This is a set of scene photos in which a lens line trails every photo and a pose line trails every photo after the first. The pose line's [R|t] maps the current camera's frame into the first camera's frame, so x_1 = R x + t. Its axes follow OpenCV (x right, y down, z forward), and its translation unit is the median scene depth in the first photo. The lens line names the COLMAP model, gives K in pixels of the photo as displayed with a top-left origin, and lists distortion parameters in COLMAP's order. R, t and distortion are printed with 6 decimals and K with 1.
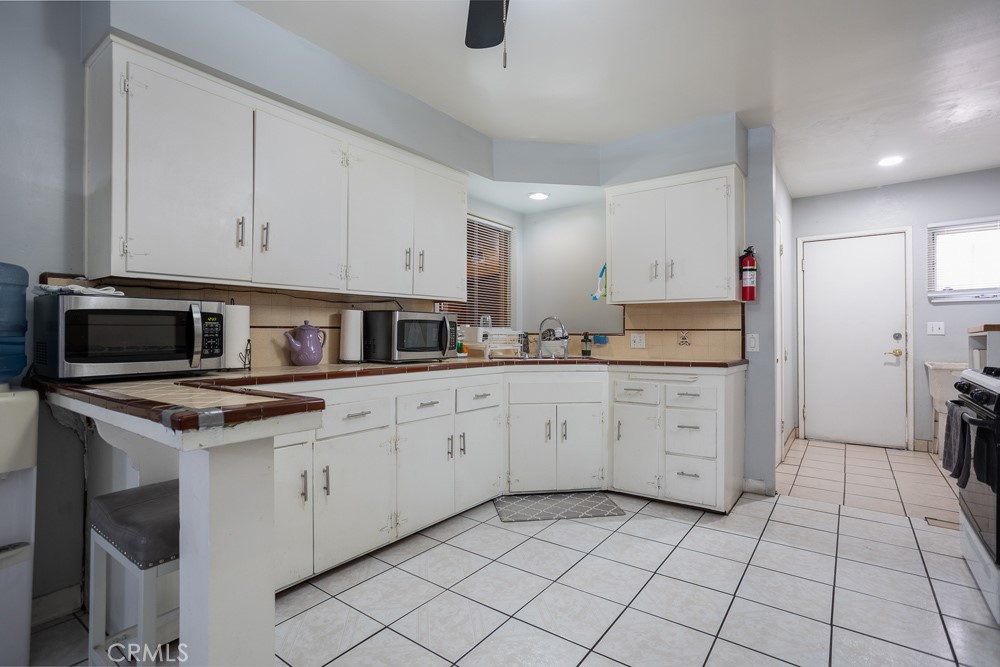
lens RADIAL K [[484.9, 0, 517.1], [0, 484.9, 326.6], [0, 0, 1]] dist [-0.009442, 0.003126]
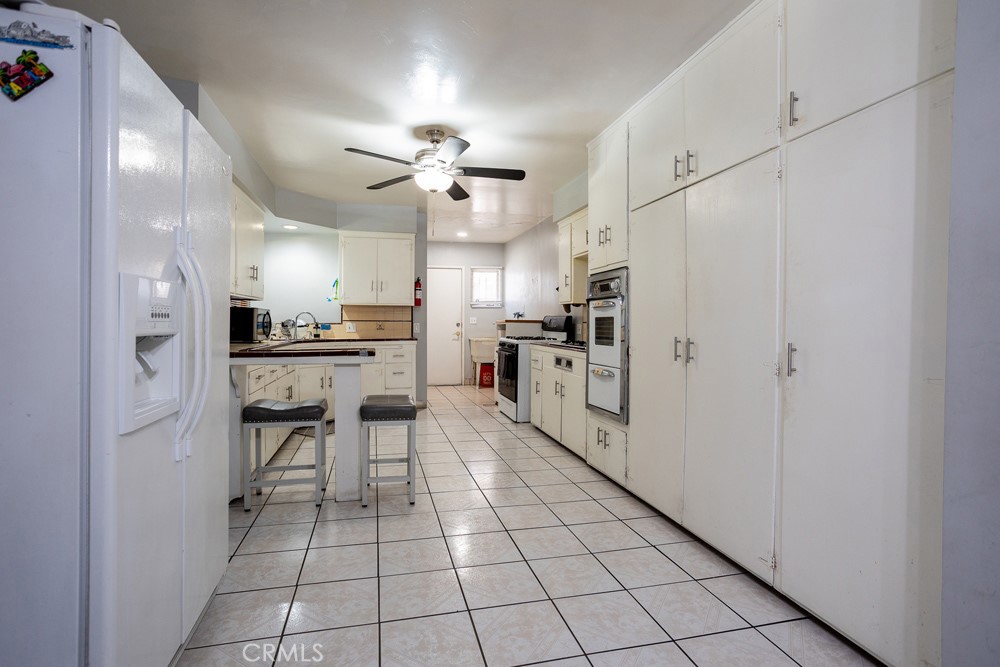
lens RADIAL K [[484.9, 0, 501.4], [0, 484.9, 323.6], [0, 0, 1]] dist [-0.009442, 0.003126]
pose [[0.647069, 0.001262, 0.762430, -0.640761], [-0.012258, 0.999887, 0.008748, -0.003479], [-0.762333, -0.015007, 0.647012, -0.405212]]
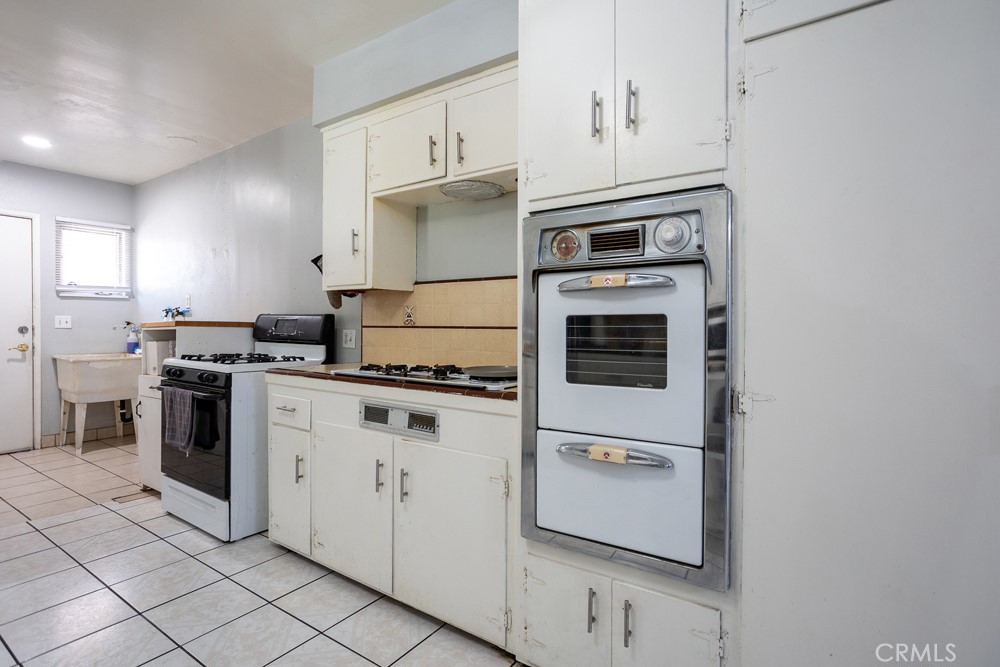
lens RADIAL K [[484.9, 0, 497.3], [0, 484.9, 332.9], [0, 0, 1]] dist [-0.009442, 0.003126]
pose [[-0.014588, -0.012227, 0.999819, -0.182048], [-0.016080, 0.999799, 0.011992, -0.000068], [-0.999764, -0.015902, -0.014782, 0.129322]]
